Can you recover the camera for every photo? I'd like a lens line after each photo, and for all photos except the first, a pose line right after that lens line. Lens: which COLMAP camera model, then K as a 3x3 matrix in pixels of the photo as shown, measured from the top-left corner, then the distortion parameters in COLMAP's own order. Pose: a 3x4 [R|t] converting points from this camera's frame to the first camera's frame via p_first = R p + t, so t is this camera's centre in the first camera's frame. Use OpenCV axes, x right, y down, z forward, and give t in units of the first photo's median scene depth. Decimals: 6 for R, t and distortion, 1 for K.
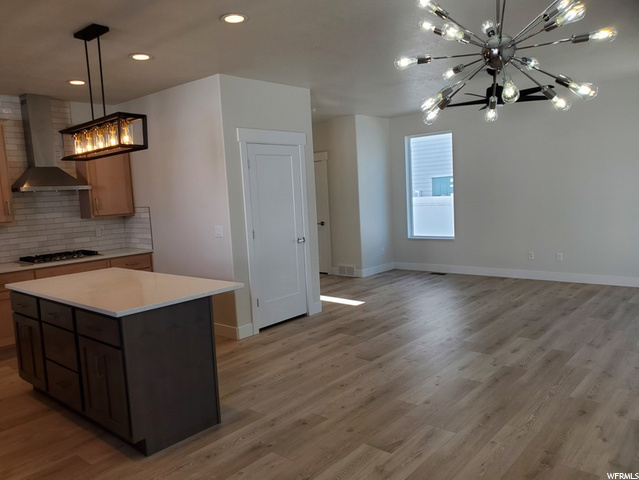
lens RADIAL K [[492.7, 0, 316.9], [0, 492.7, 239.8], [0, 0, 1]] dist [0.042759, -0.009605]
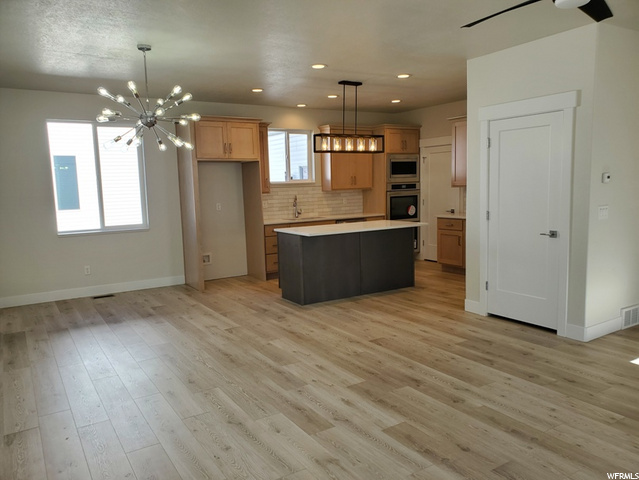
lens RADIAL K [[492.7, 0, 316.9], [0, 492.7, 239.8], [0, 0, 1]] dist [0.042759, -0.009605]
pose [[-0.282229, 0.172142, -0.943776, 1.064900], [-0.054664, 0.979285, 0.194966, -0.162068], [0.957788, 0.106616, -0.266973, 1.112181]]
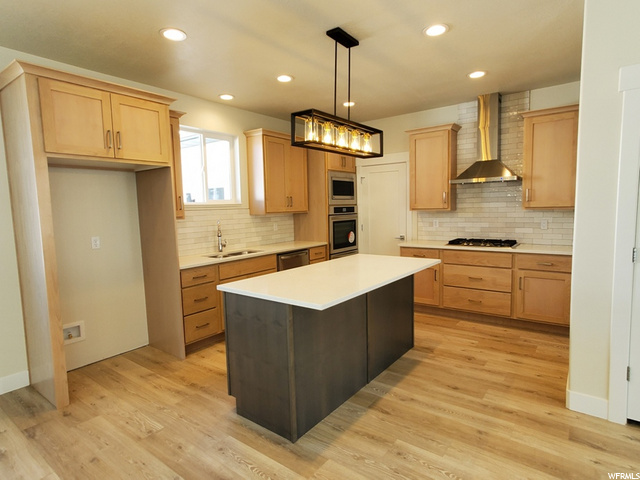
lens RADIAL K [[361.4, 0, 318.5], [0, 361.4, 237.1], [0, 0, 1]] dist [0.012942, 0.001310]
pose [[0.071114, 0.135554, -0.988215, 0.302479], [-0.078640, 0.988401, 0.129920, -0.066450], [0.994363, 0.068474, 0.080949, 0.714435]]
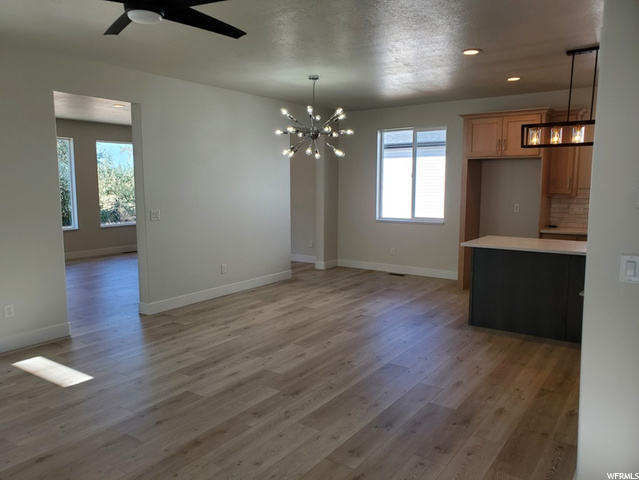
lens RADIAL K [[492.7, 0, 316.9], [0, 492.7, 239.8], [0, 0, 1]] dist [0.042759, -0.009605]
pose [[-0.993184, 0.068243, -0.094491, 0.311621], [0.046005, 0.974378, 0.220160, -0.199533], [0.107094, 0.214312, -0.970877, 1.802355]]
